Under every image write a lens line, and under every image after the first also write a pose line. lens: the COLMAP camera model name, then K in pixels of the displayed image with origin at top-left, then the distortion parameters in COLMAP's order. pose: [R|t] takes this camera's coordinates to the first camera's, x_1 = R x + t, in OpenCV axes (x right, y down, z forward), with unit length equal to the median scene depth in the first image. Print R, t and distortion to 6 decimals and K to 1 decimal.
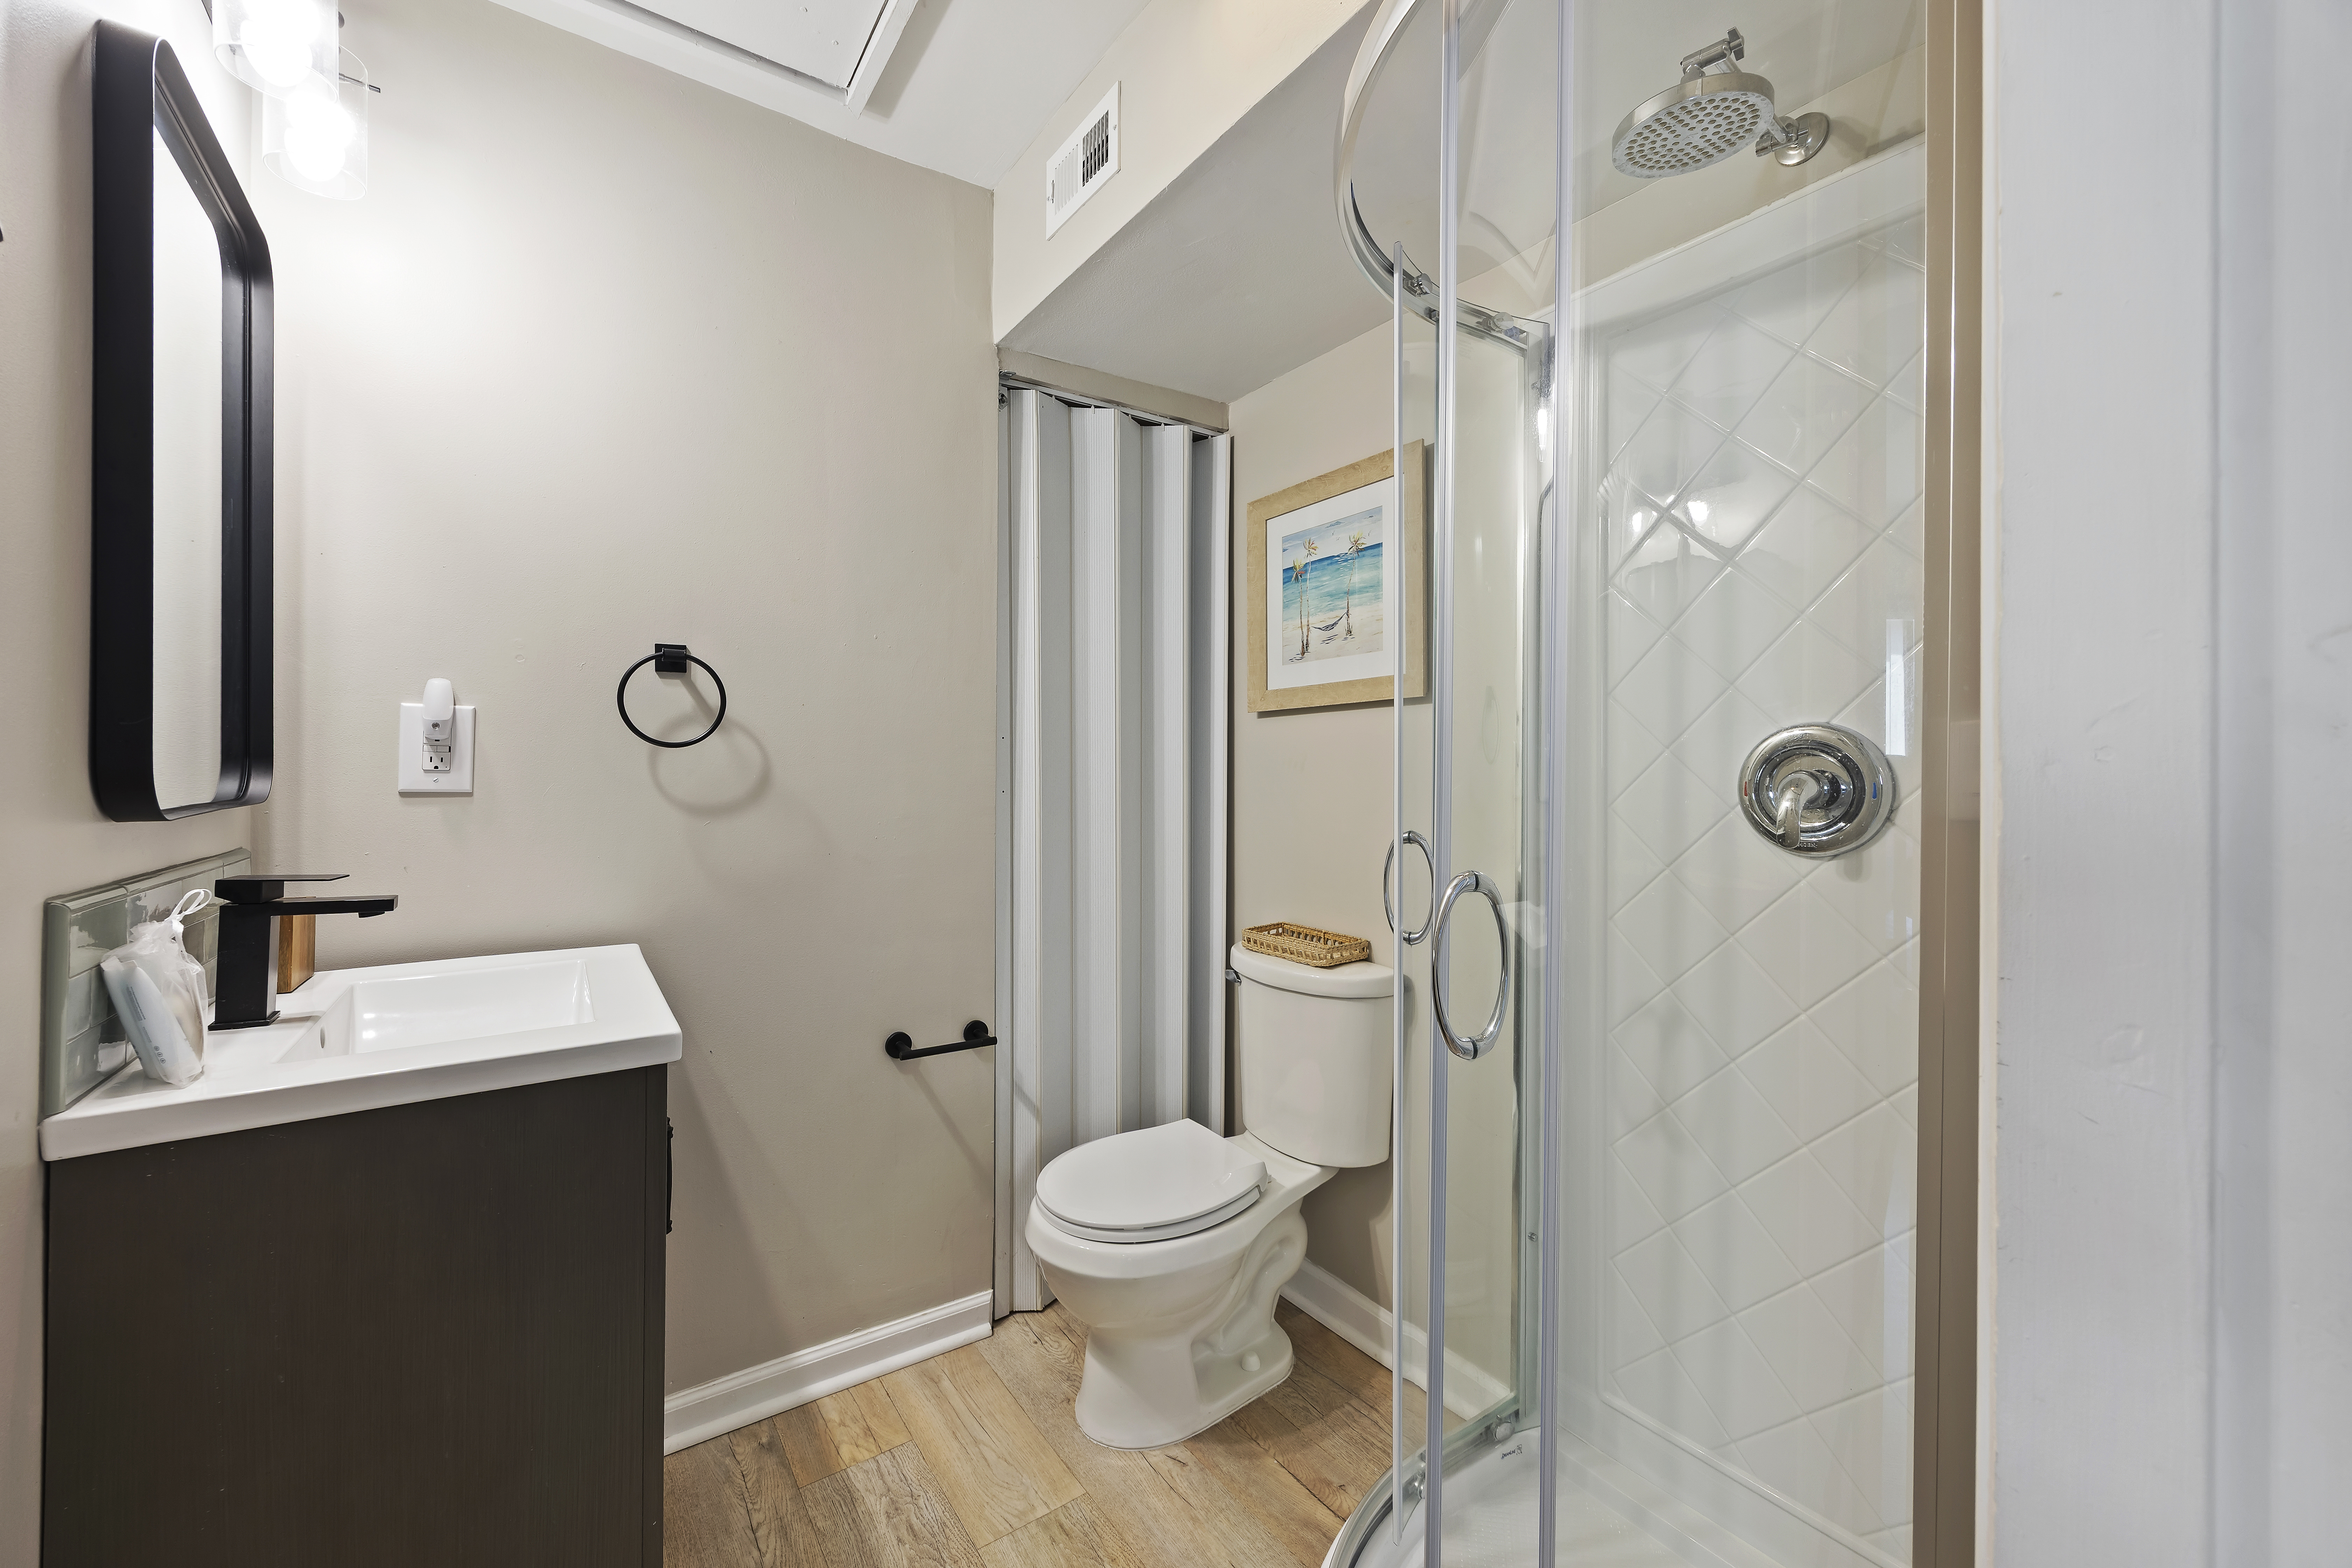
lens RADIAL K [[895.0, 0, 1167.1], [0, 895.0, 760.3], [0, 0, 1]] dist [-0.002662, -0.000205]
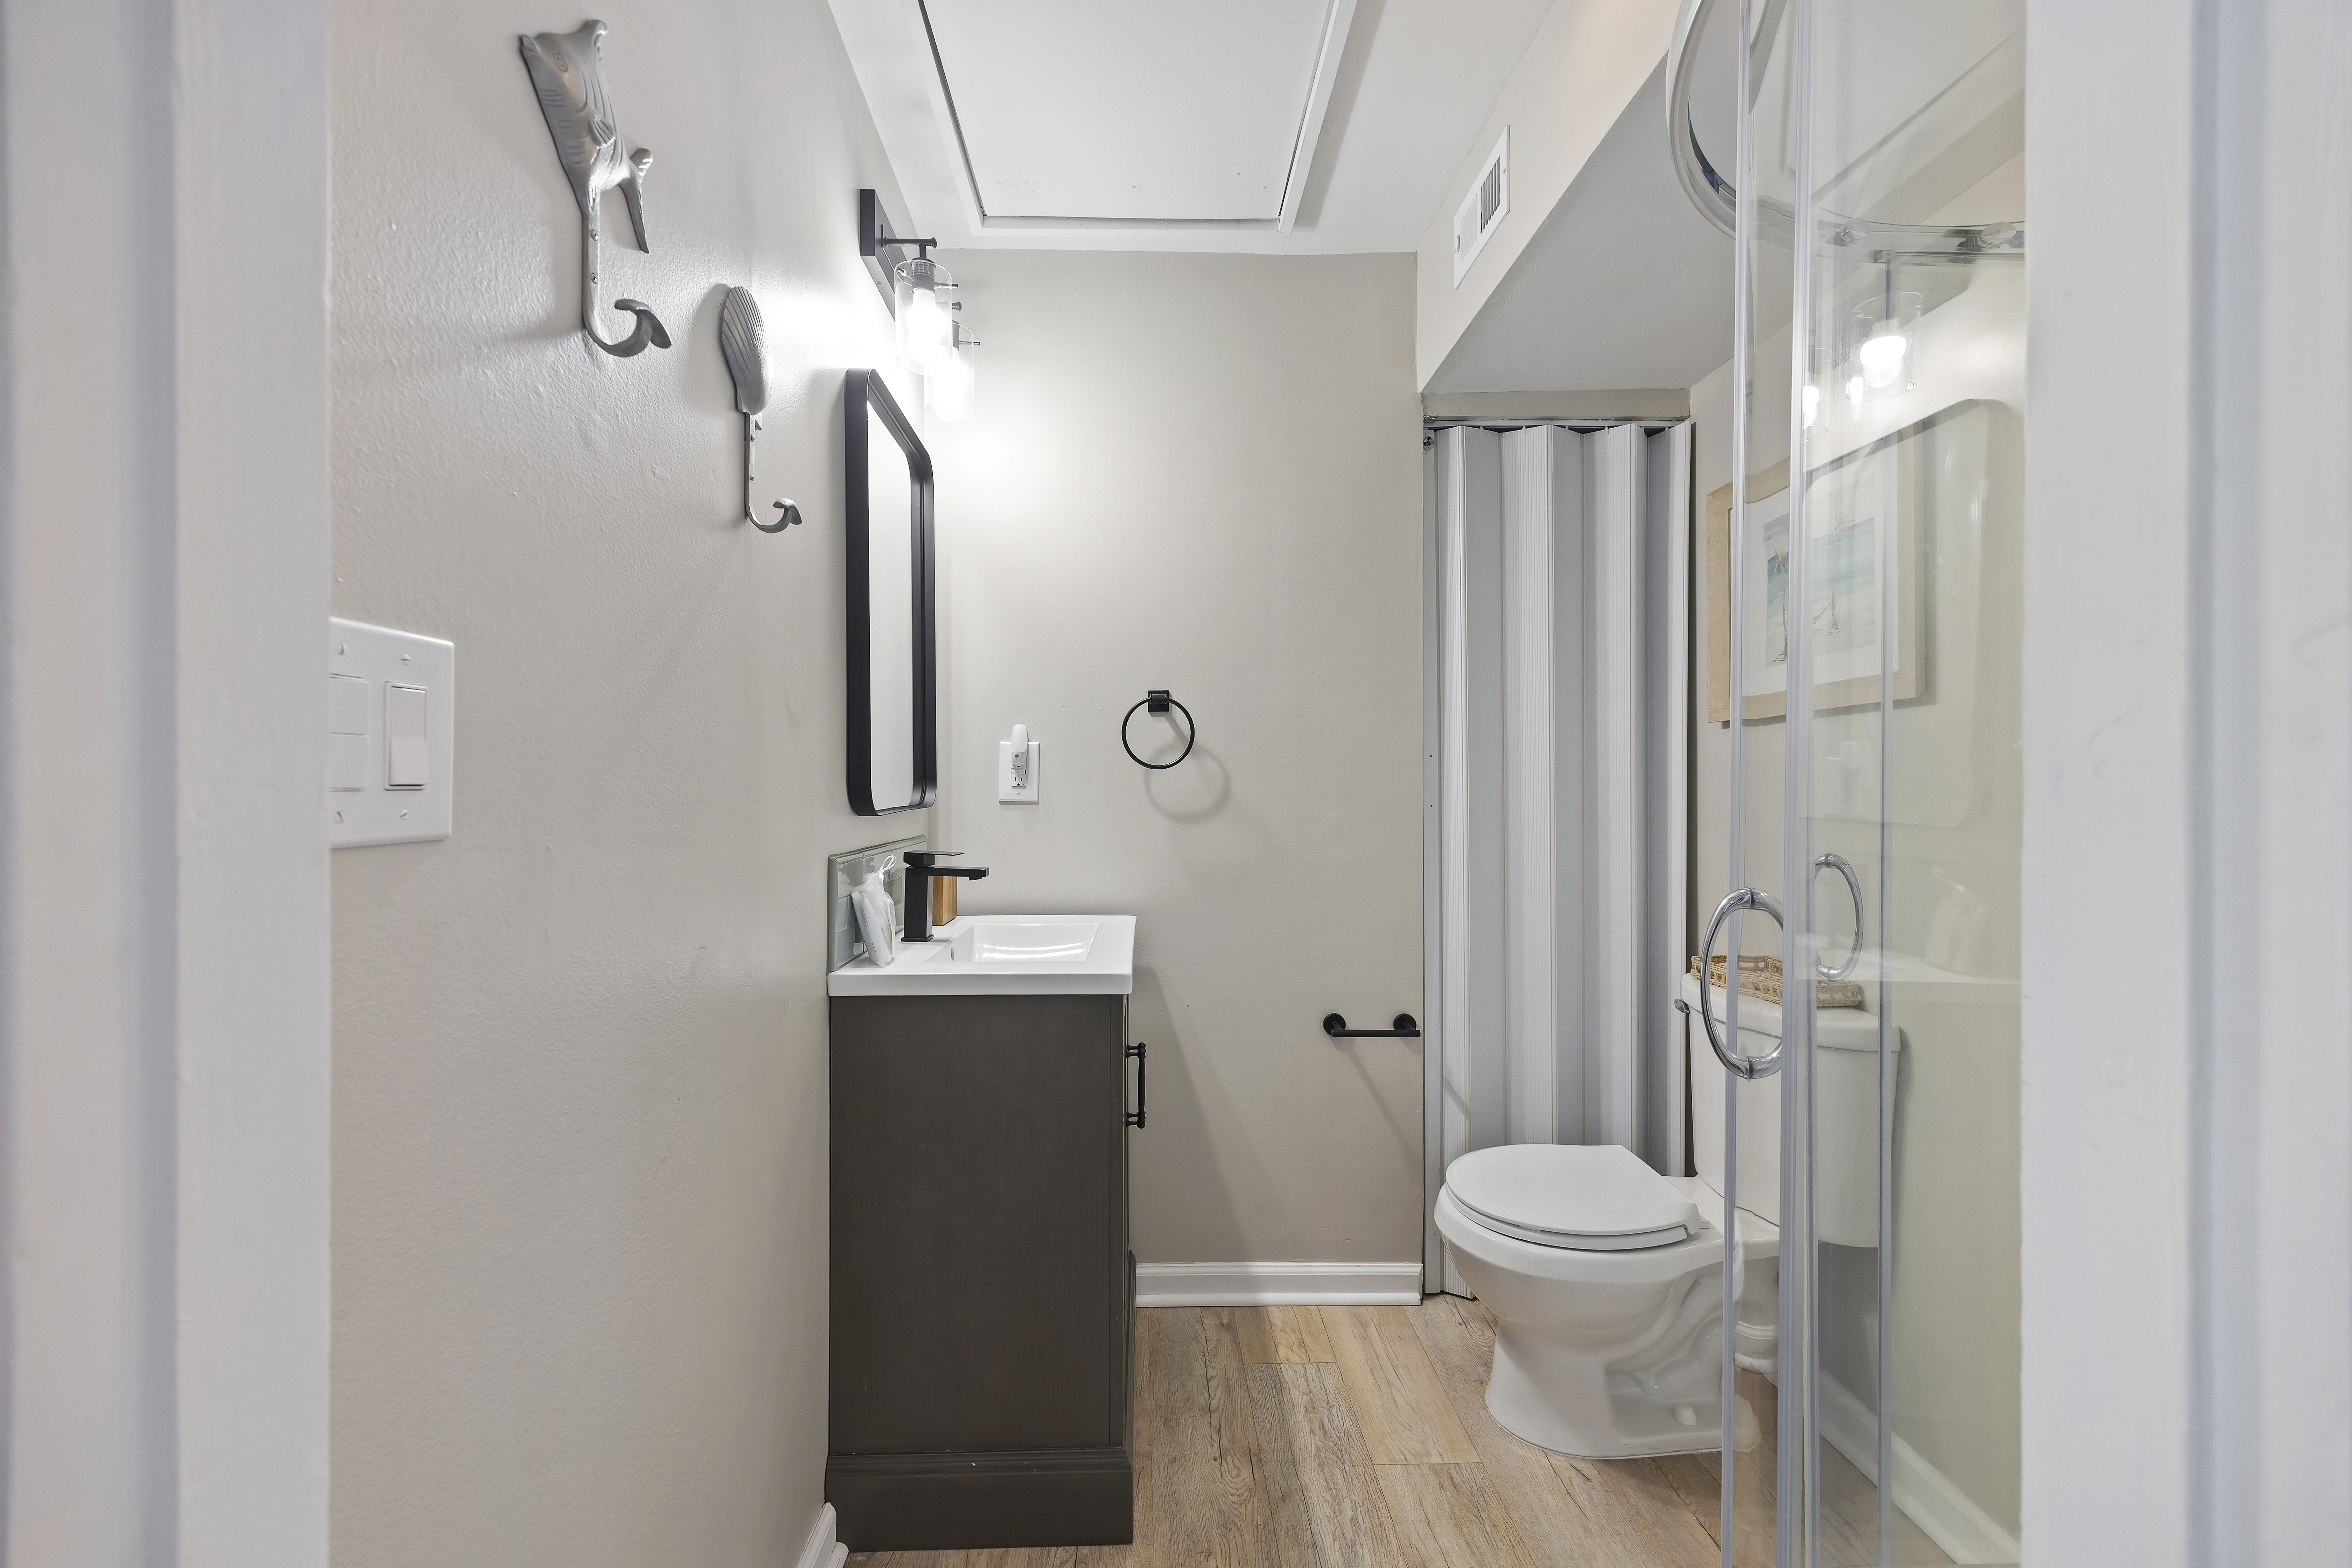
lens RADIAL K [[895.0, 0, 1182.1], [0, 895.0, 777.2], [0, 0, 1]] dist [-0.002662, -0.000205]
pose [[0.840955, -0.006411, -0.541068, 0.179840], [0.006985, 0.999975, -0.000992, -0.000617], [0.541060, -0.002945, 0.840979, -0.083584]]
